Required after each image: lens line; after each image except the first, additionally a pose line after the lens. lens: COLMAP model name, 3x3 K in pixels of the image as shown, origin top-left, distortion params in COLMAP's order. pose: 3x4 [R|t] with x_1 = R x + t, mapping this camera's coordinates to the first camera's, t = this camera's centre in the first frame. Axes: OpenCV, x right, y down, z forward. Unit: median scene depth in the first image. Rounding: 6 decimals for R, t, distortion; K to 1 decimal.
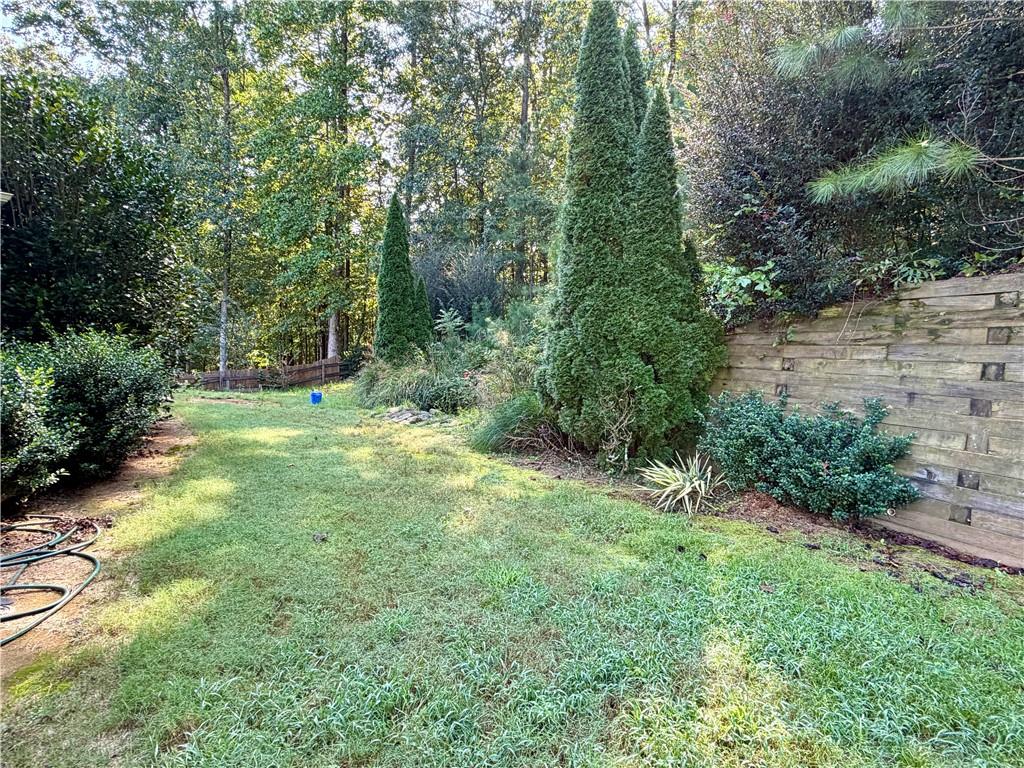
lens RADIAL K [[534.7, 0, 515.6], [0, 534.7, 386.8], [0, 0, 1]] dist [0.001647, 0.000667]
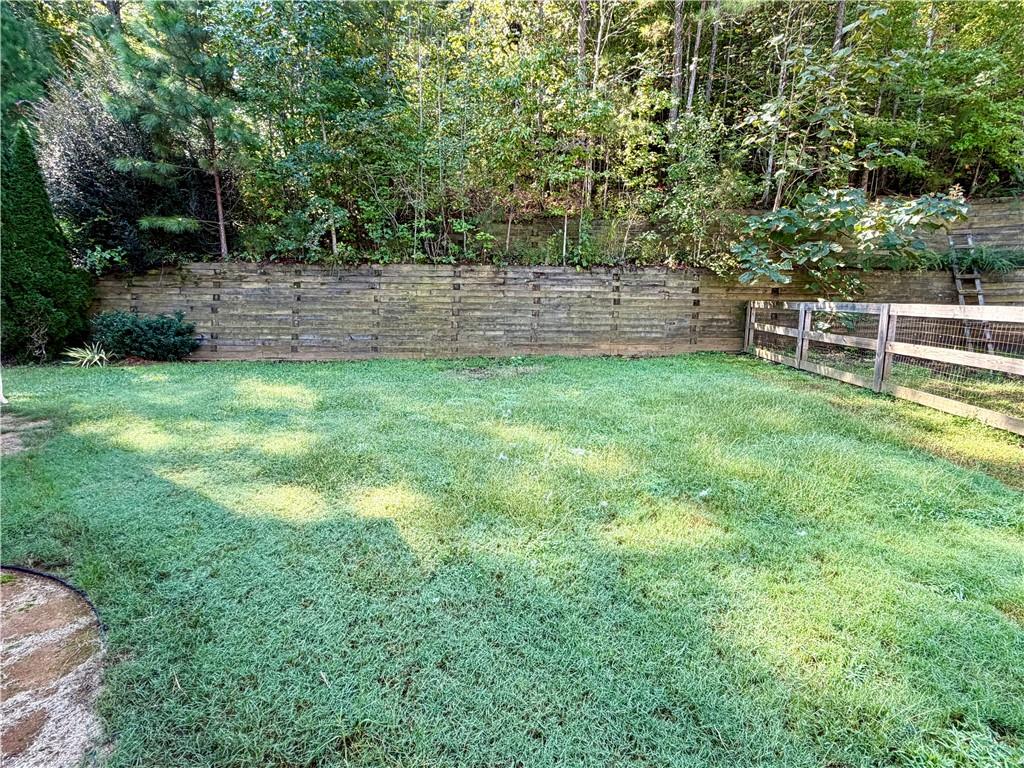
lens RADIAL K [[534.7, 0, 516.4], [0, 534.7, 385.5], [0, 0, 1]] dist [0.001647, 0.000667]
pose [[0.410884, -0.163136, 0.896973, -0.917148], [0.059610, 0.986562, 0.152124, 0.081170], [-0.909737, -0.009037, 0.415087, -1.383774]]
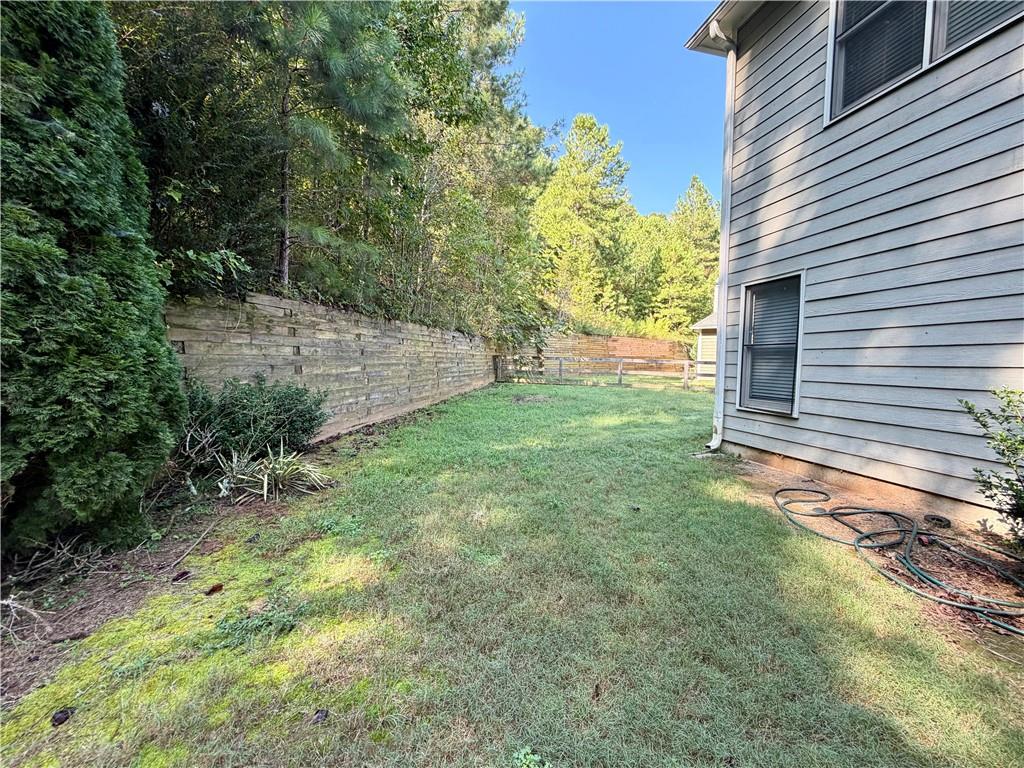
lens RADIAL K [[407.8, 0, 510.2], [0, 407.8, 384.8], [0, 0, 1]] dist [0.000790, 0.000631]
pose [[-0.816508, -0.061391, 0.574061, -0.488054], [0.017593, 0.991223, 0.131026, -0.070760], [-0.577066, 0.117083, -0.808261, 1.463280]]
